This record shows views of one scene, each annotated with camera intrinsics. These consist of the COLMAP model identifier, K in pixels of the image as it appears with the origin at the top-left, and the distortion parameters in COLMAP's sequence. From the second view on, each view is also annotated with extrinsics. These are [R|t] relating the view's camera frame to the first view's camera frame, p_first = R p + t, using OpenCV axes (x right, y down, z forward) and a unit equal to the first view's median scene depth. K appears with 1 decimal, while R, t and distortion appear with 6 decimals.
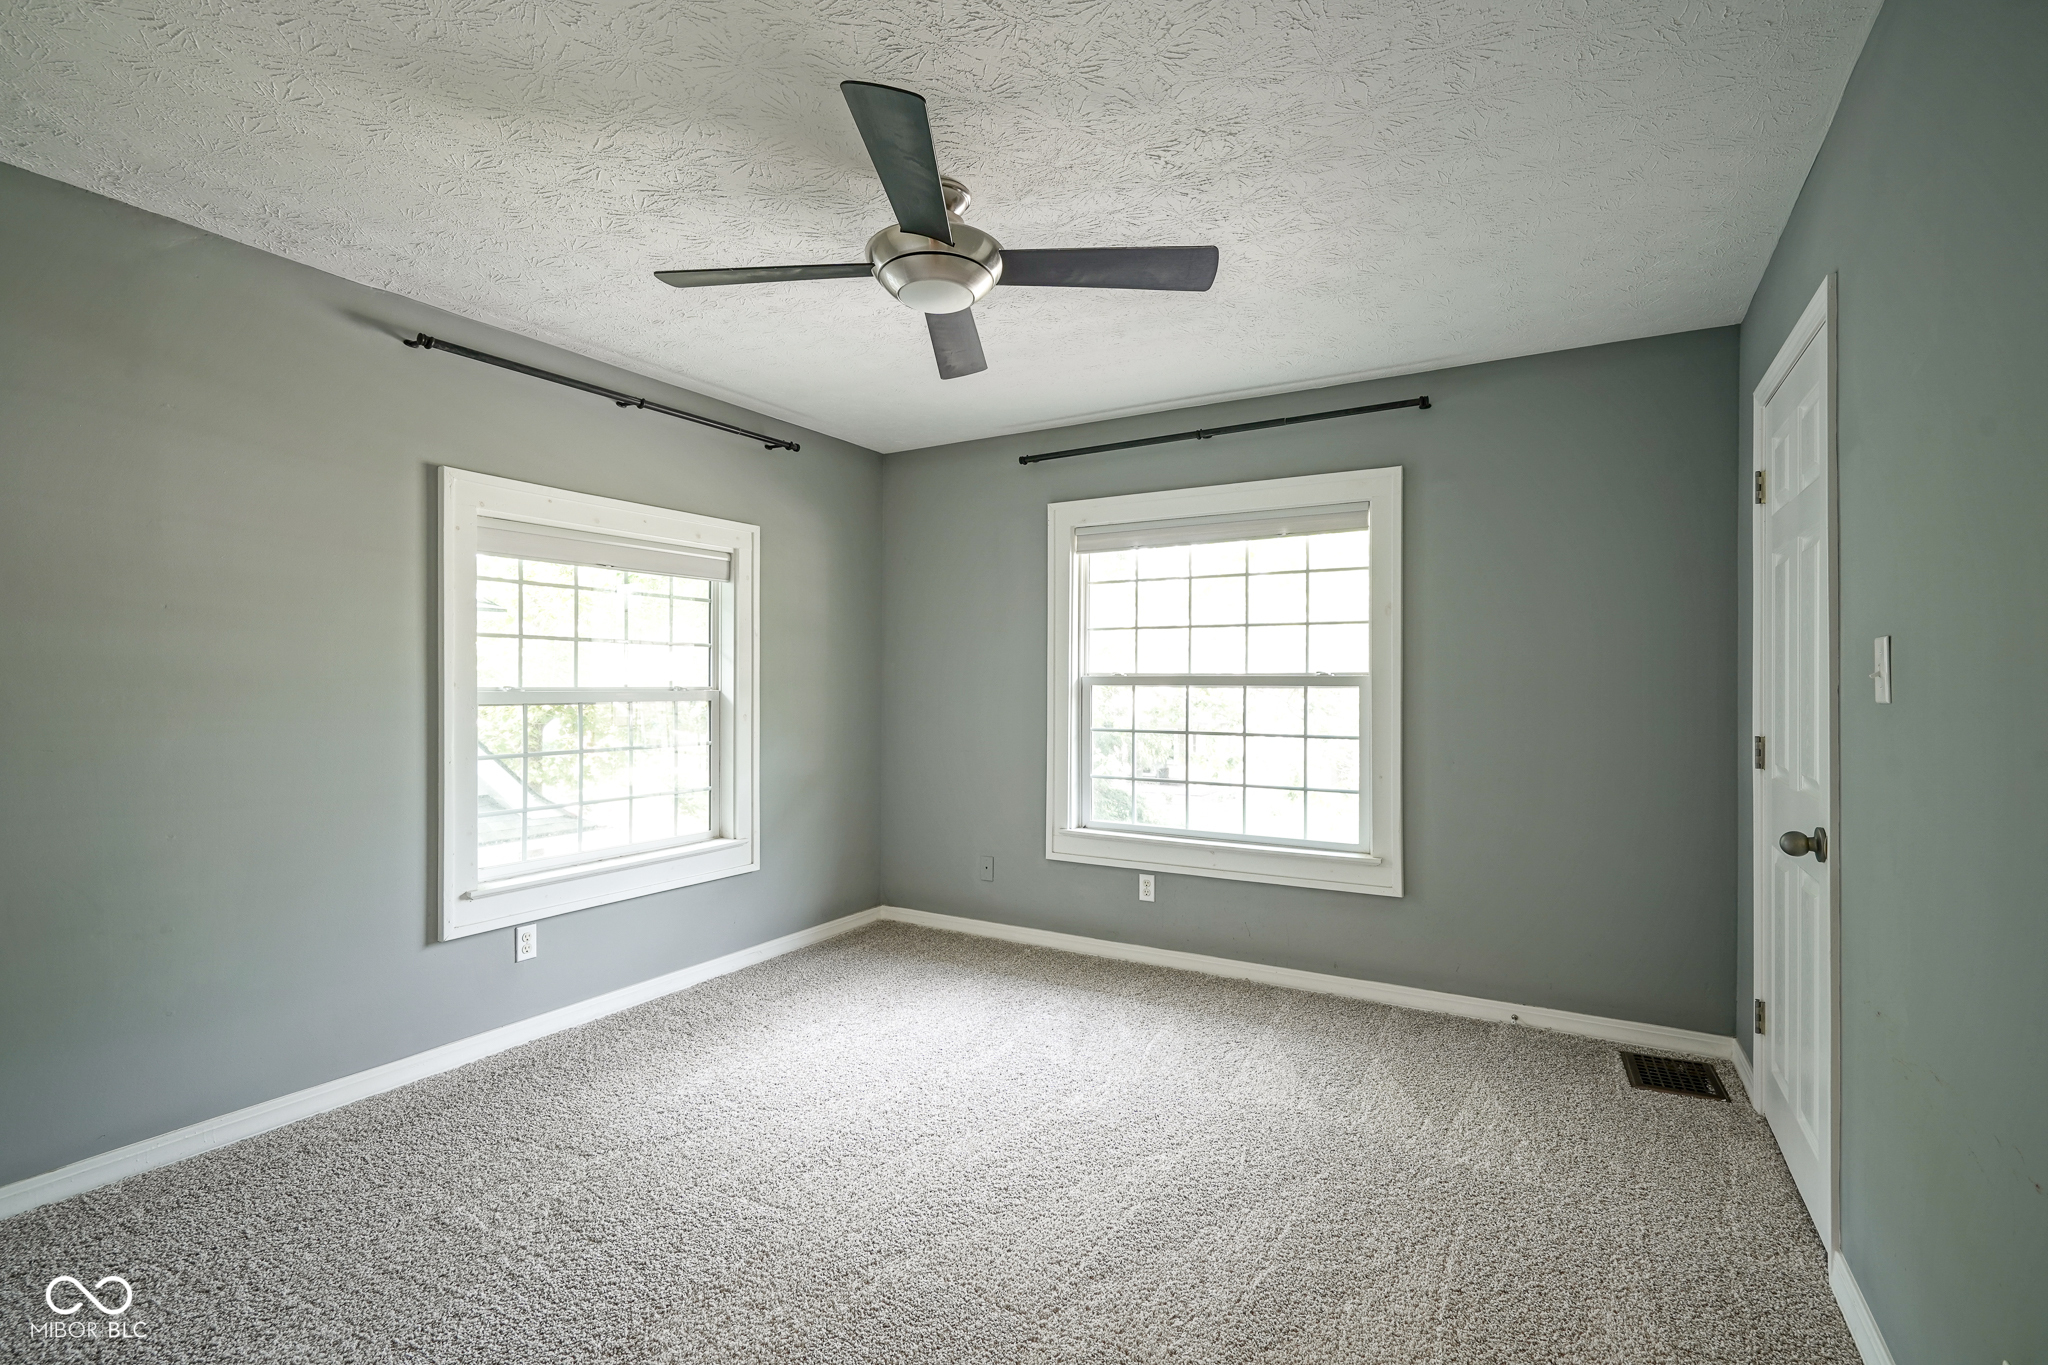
lens RADIAL K [[938.6, 0, 1038.5], [0, 938.6, 674.9], [0, 0, 1]] dist [-0.004834, 0.002378]
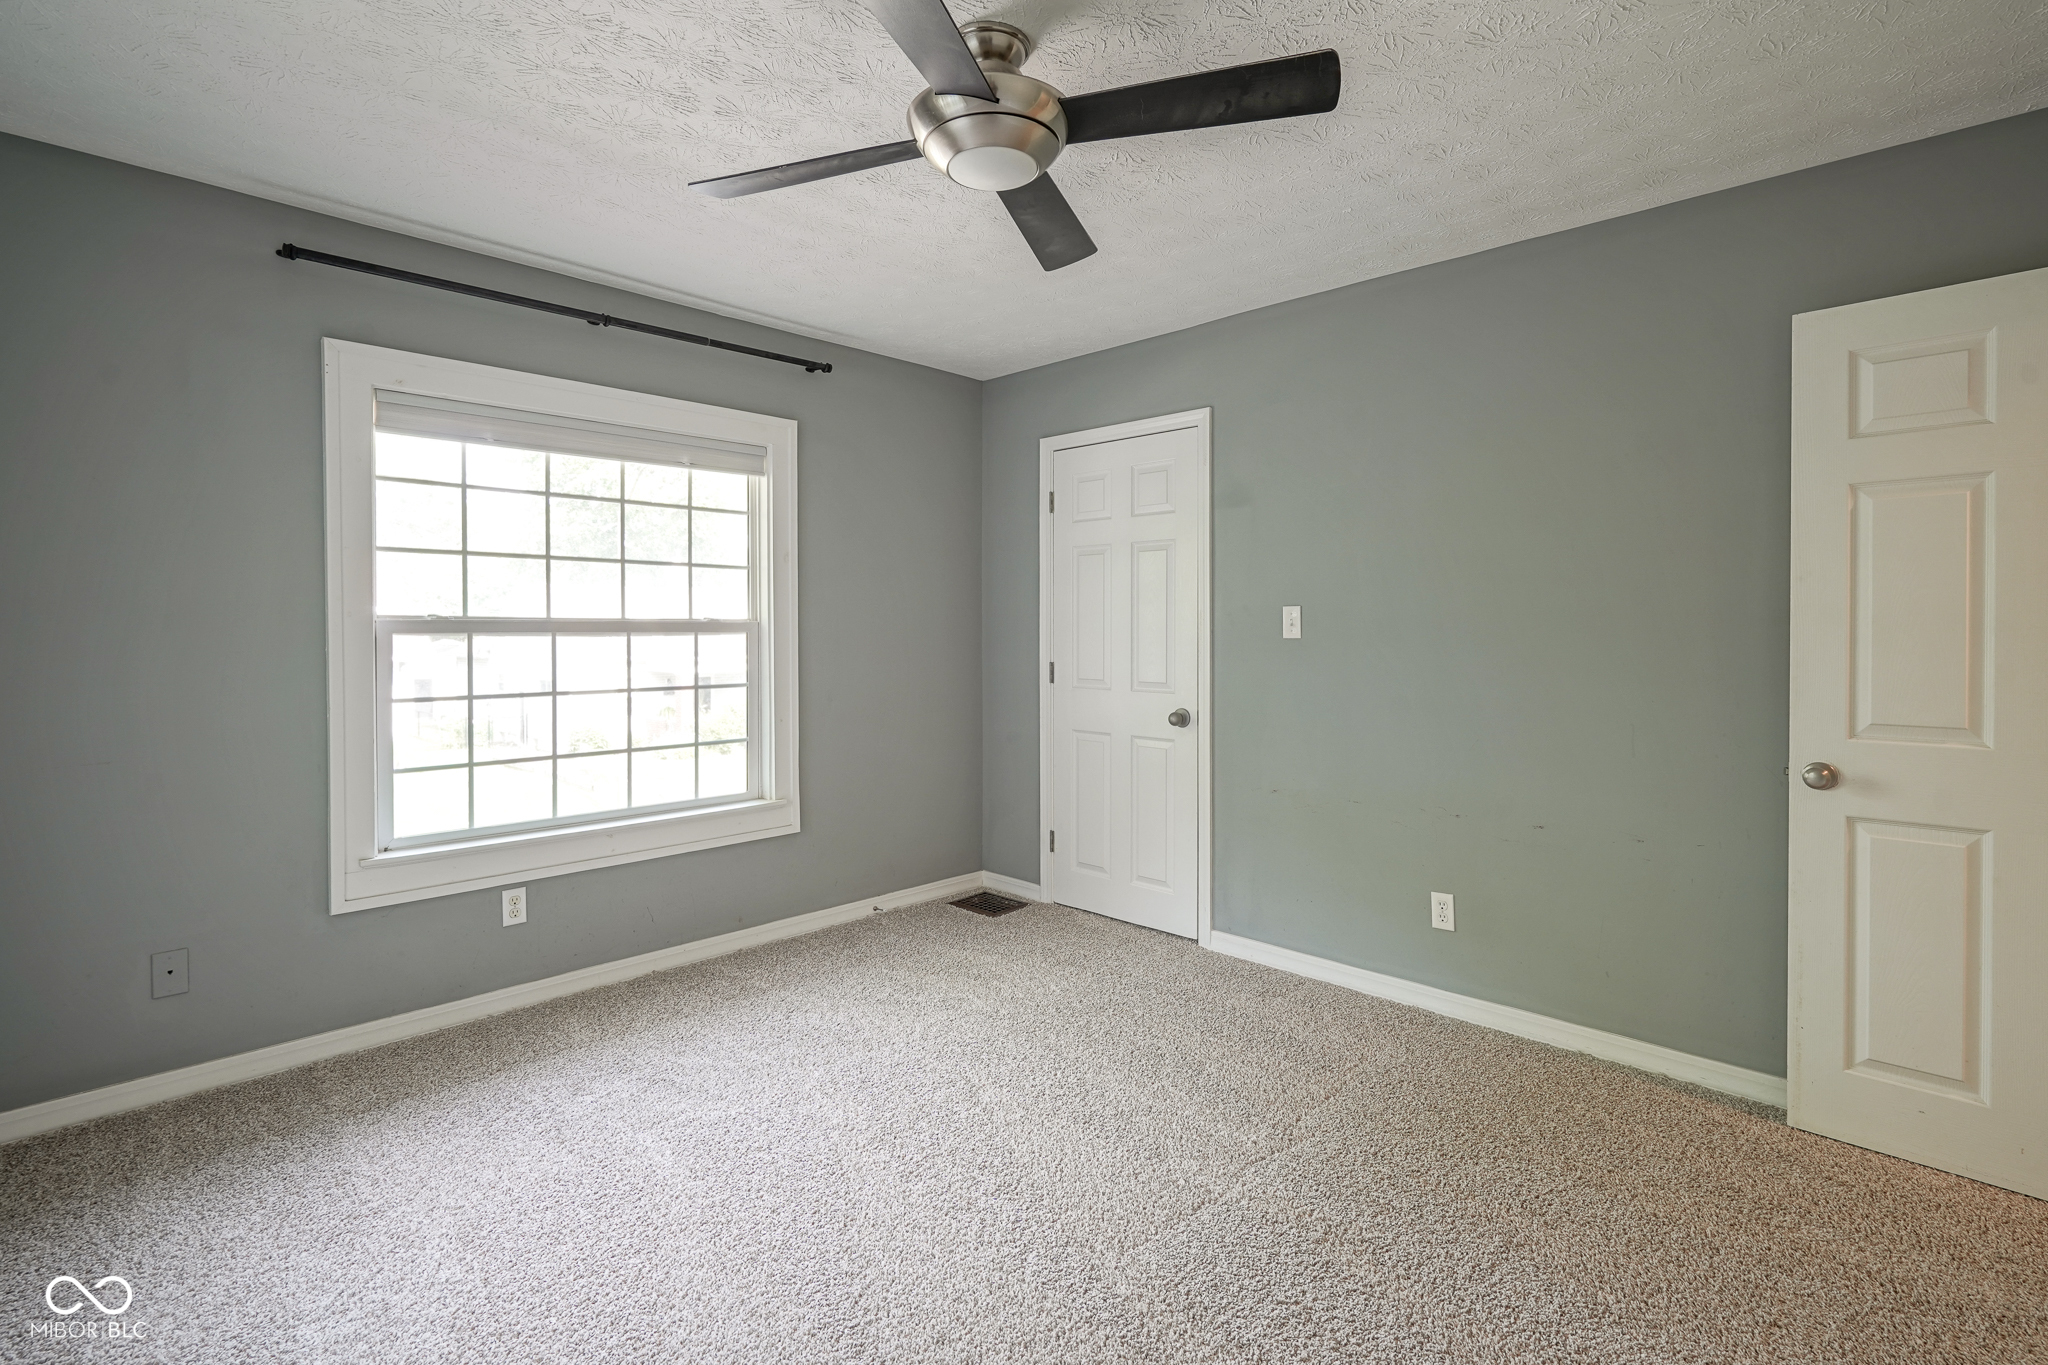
lens RADIAL K [[938.6, 0, 1030.7], [0, 938.6, 645.0], [0, 0, 1]] dist [-0.004834, 0.002378]
pose [[0.255438, -0.011758, 0.966754, -0.515214], [0.002463, 0.999931, 0.011511, 0.014207], [-0.966822, -0.000559, 0.255449, 0.439812]]
